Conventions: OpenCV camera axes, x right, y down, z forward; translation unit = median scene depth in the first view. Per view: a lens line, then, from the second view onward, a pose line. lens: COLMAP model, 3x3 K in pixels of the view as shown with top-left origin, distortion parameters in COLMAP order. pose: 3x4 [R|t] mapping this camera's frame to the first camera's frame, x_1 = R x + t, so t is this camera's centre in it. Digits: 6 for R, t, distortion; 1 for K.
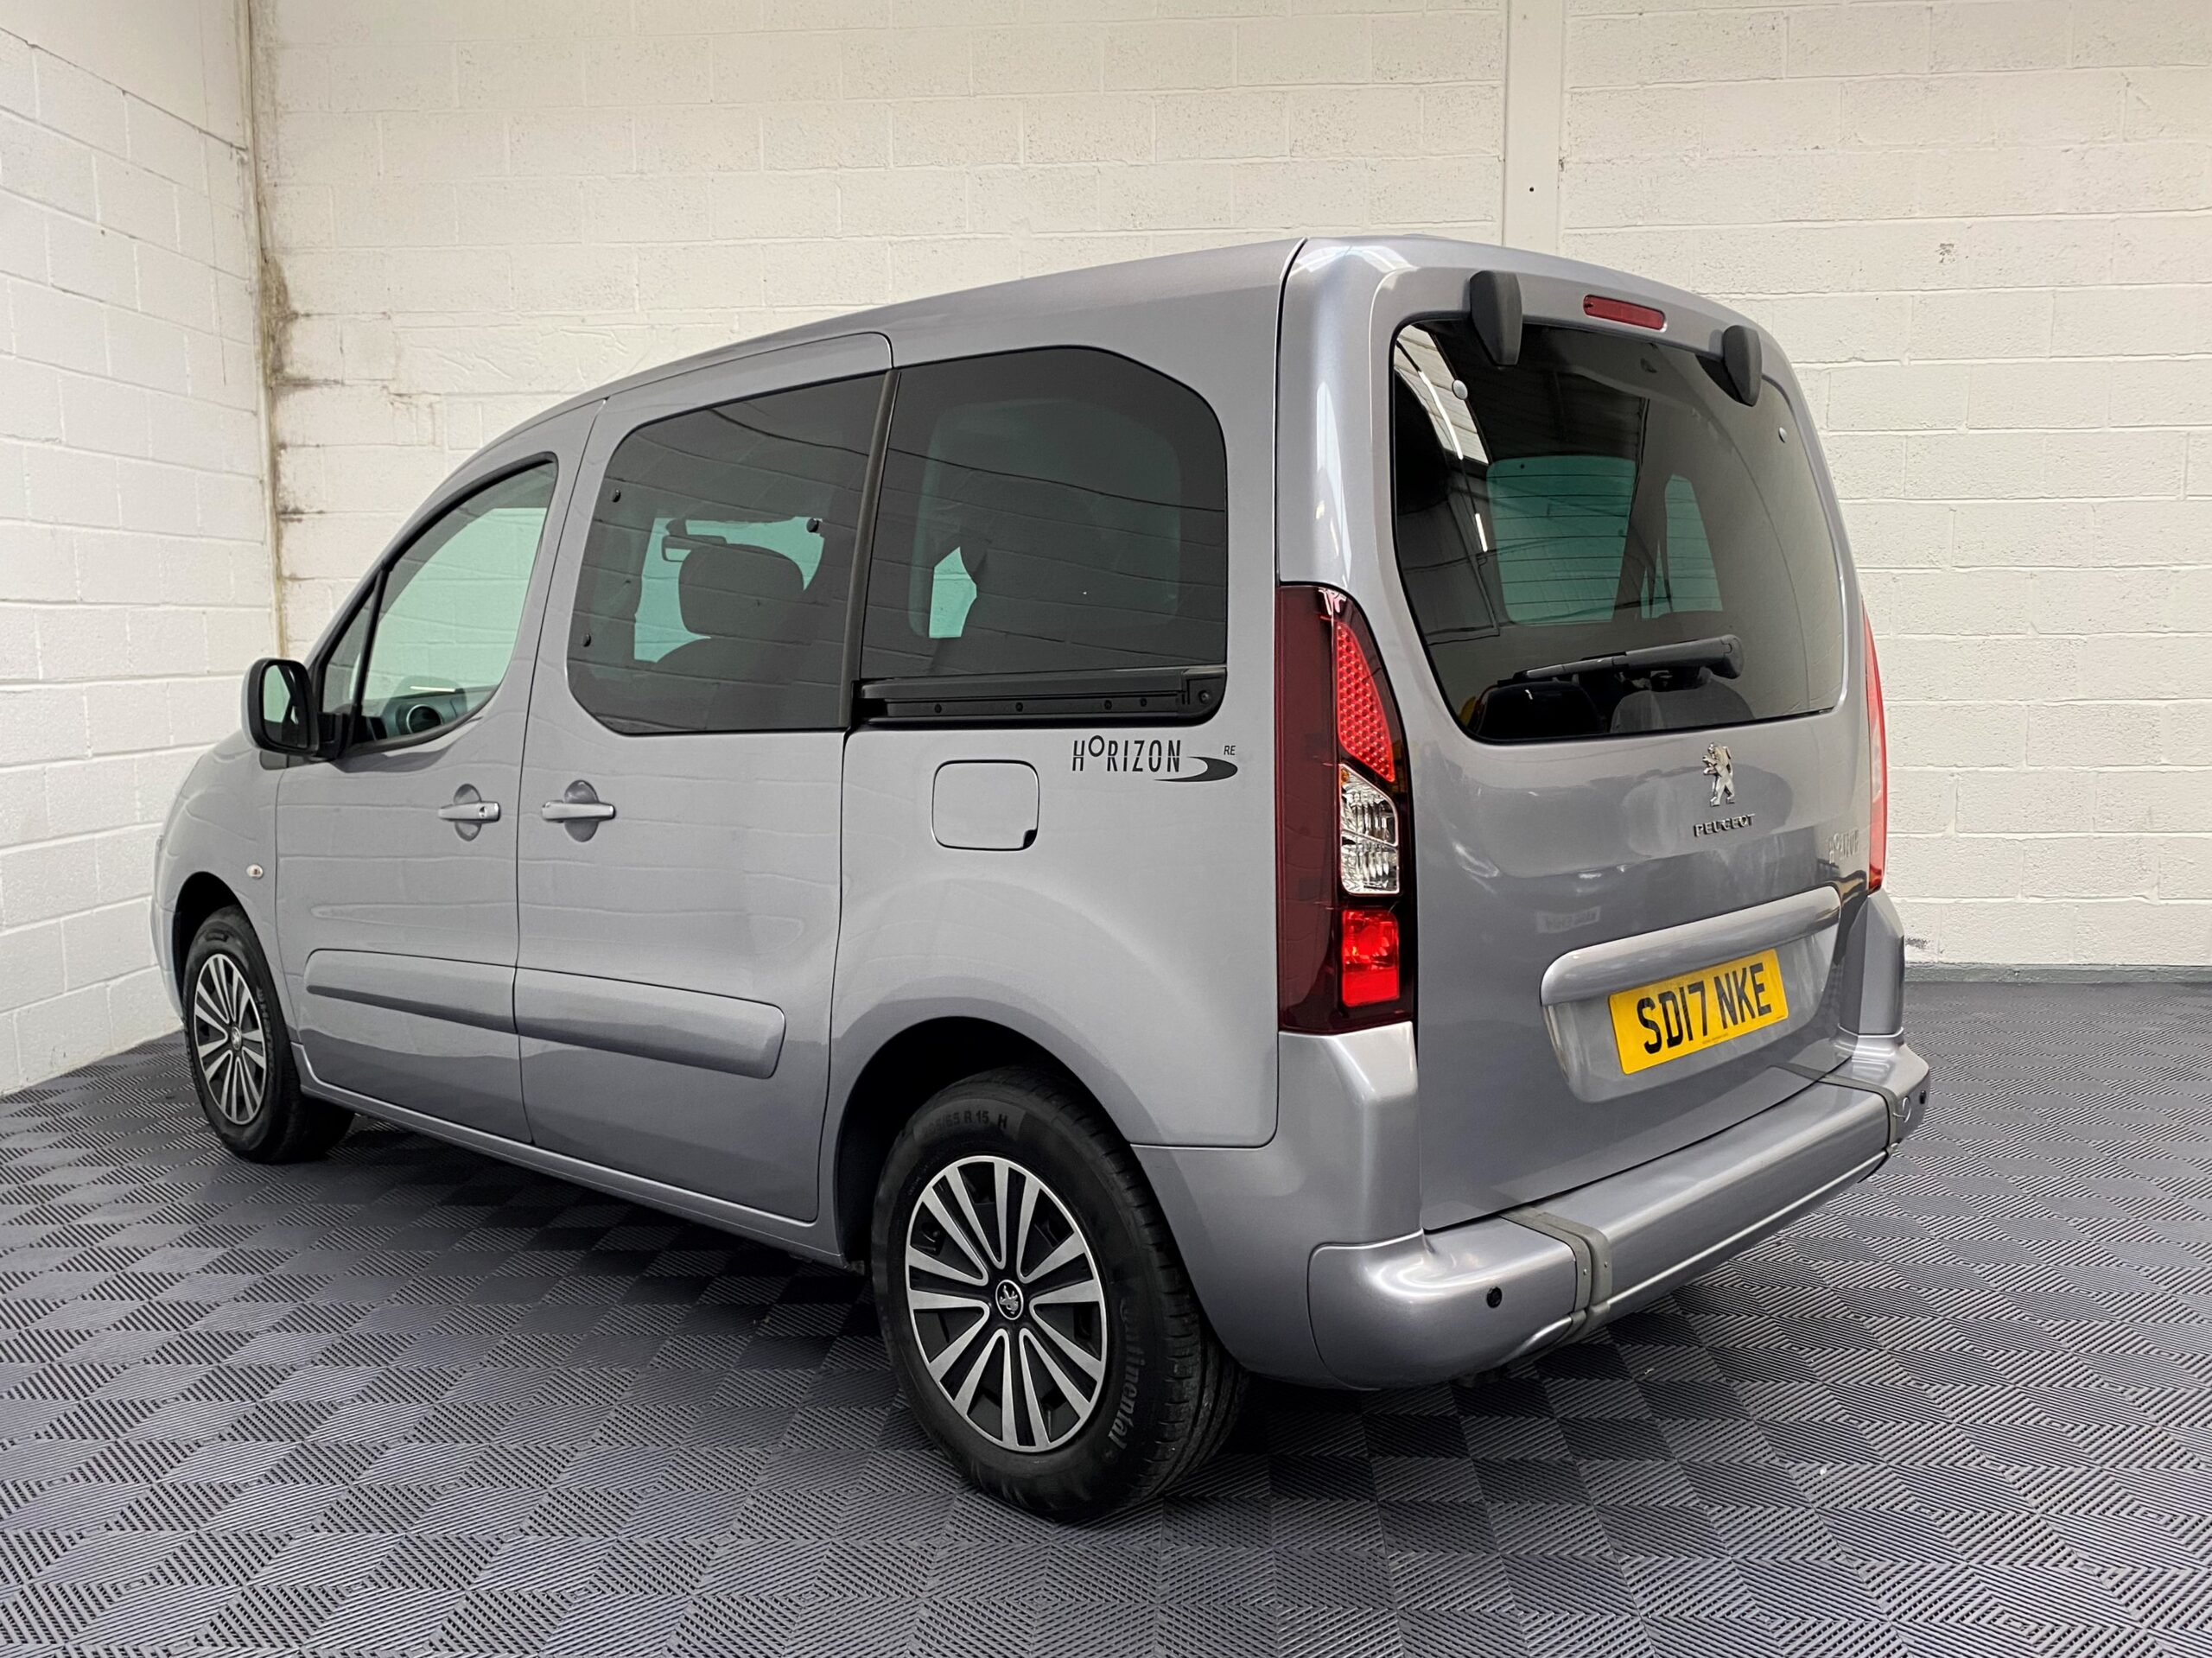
lens RADIAL K [[1887.7, 0, 1081.6], [0, 1887.7, 862.3], [0, 0, 1]] dist [0.029784, -0.018988]
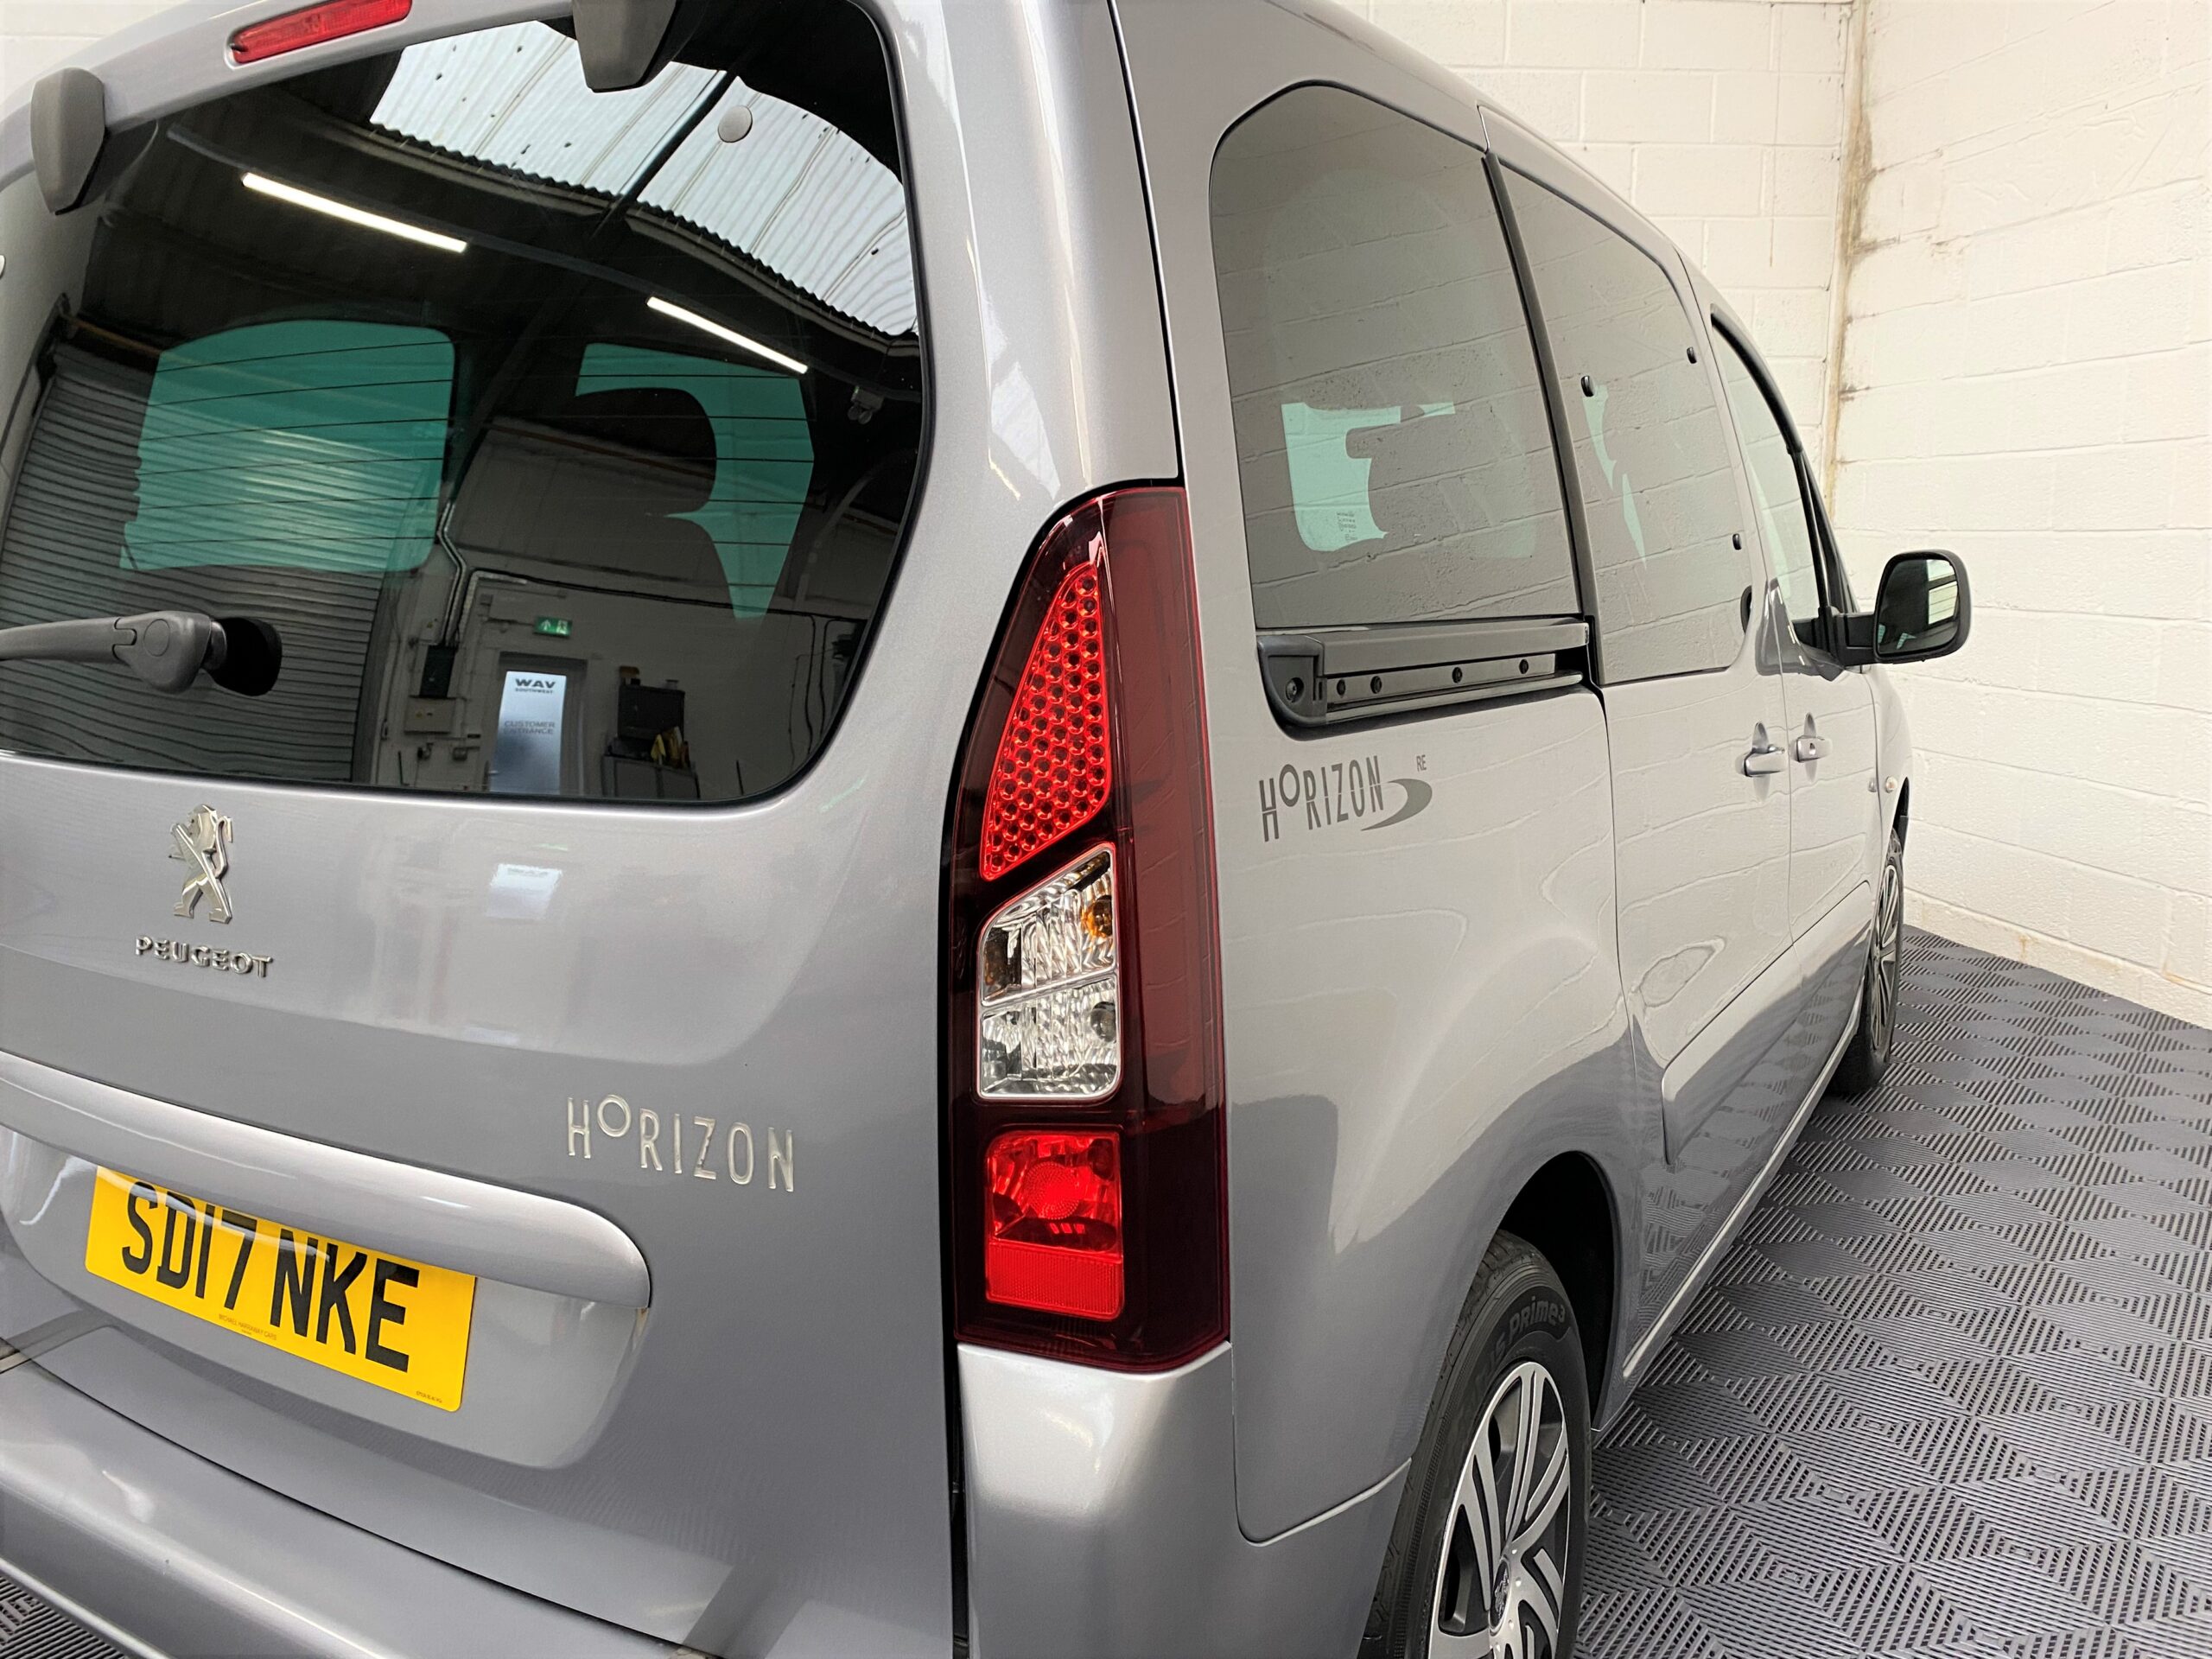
lens RADIAL K [[1702.9, 0, 1089.8], [0, 1702.9, 803.1], [0, 0, 1]] dist [0.008469, 0.002857]
pose [[0.219702, 0.160565, -0.962263, 0.597238], [-0.102776, 0.984683, 0.140840, -0.109648], [0.970138, 0.067955, 0.232839, 0.781850]]
